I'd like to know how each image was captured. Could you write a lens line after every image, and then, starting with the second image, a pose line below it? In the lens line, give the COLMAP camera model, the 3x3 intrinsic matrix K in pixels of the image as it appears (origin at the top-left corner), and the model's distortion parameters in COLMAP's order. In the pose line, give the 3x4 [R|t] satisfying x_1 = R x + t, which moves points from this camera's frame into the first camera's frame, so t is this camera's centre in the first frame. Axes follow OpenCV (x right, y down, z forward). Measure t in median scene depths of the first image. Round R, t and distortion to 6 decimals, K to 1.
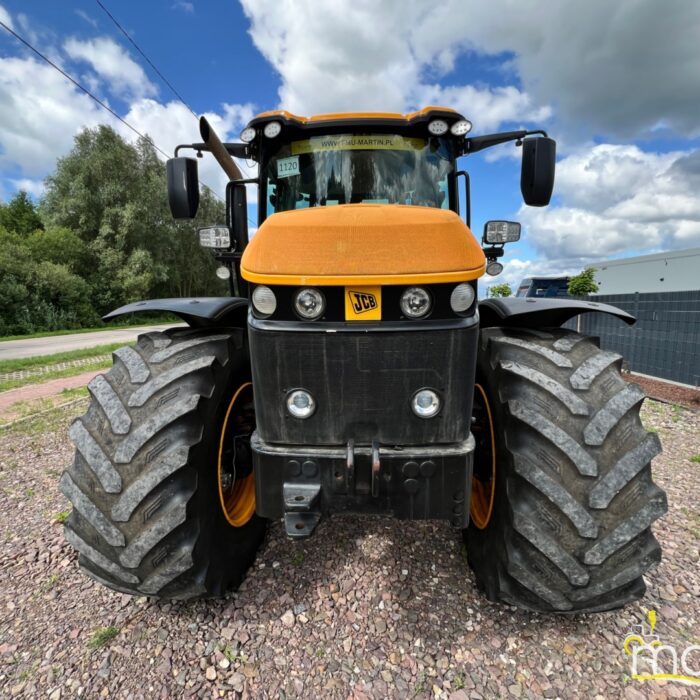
lens RADIAL K [[371.8, 0, 350.0], [0, 371.8, 350.0], [0, 0, 1]] dist [-0.007114, 0.000534]
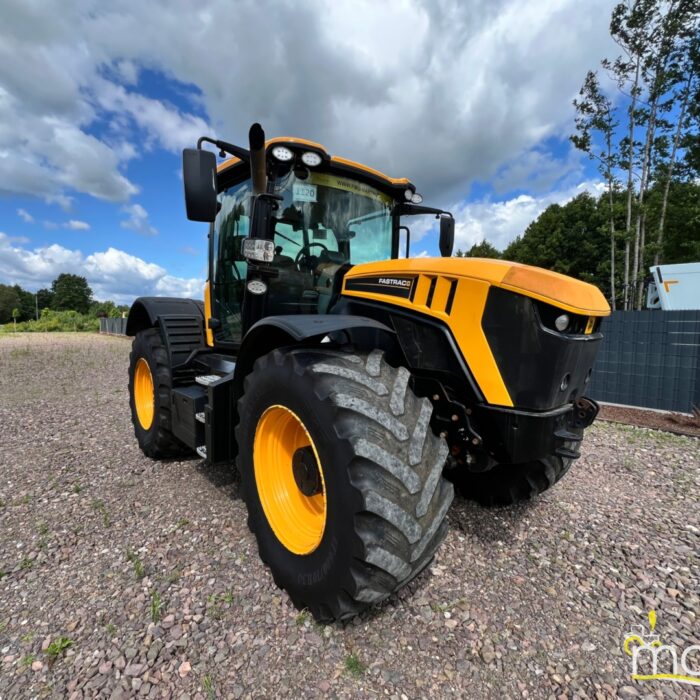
lens RADIAL K [[379.4, 0, 351.5], [0, 379.4, 351.6], [0, 0, 1]] dist [-0.012080, 0.001105]
pose [[0.726337, -0.039463, 0.686205, -1.416526], [0.070944, 0.997323, -0.017738, -0.024635], [-0.683668, 0.061567, 0.727192, 0.263525]]
